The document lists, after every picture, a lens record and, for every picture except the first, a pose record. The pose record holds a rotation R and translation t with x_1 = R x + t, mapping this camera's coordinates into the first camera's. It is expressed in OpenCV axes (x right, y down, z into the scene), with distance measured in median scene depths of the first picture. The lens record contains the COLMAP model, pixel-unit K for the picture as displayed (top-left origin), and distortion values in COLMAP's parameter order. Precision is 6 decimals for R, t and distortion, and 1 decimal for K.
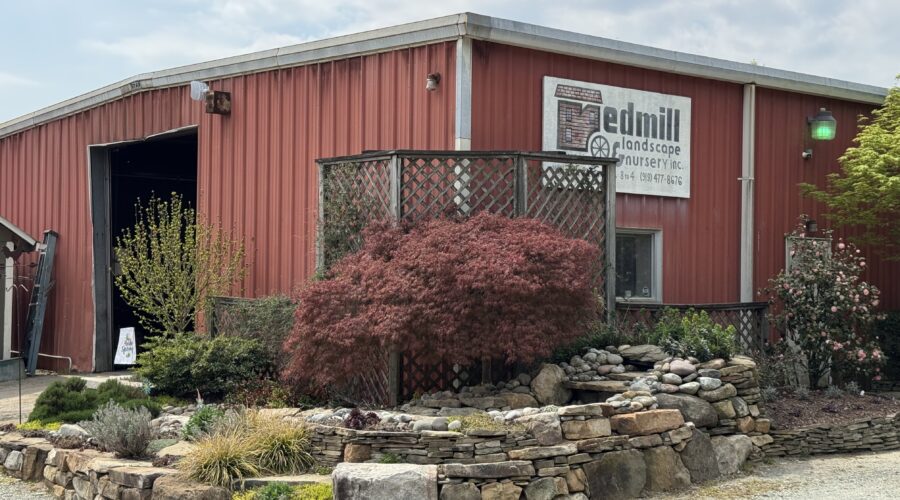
lens RADIAL K [[1242.9, 0, 450.0], [0, 1242.9, 250.0], [0, 0, 1]] dist [0.186391, -0.036638]
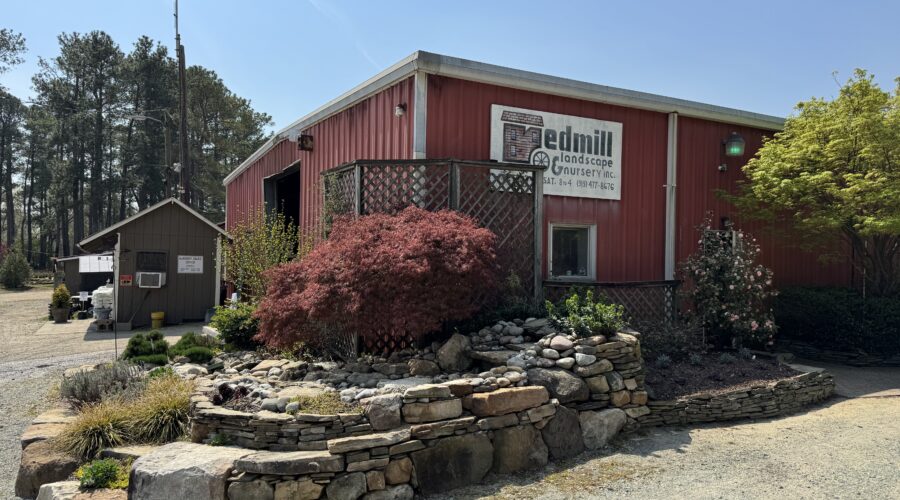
lens RADIAL K [[621.4, 0, 450.0], [0, 621.4, 250.0], [0, 0, 1]] dist [0.165756, -0.289583]
pose [[0.982294, 0.001405, -0.187339, 0.169293], [0.000165, 0.999965, 0.008364, 0.006321], [0.187344, -0.008247, 0.982260, 0.389097]]
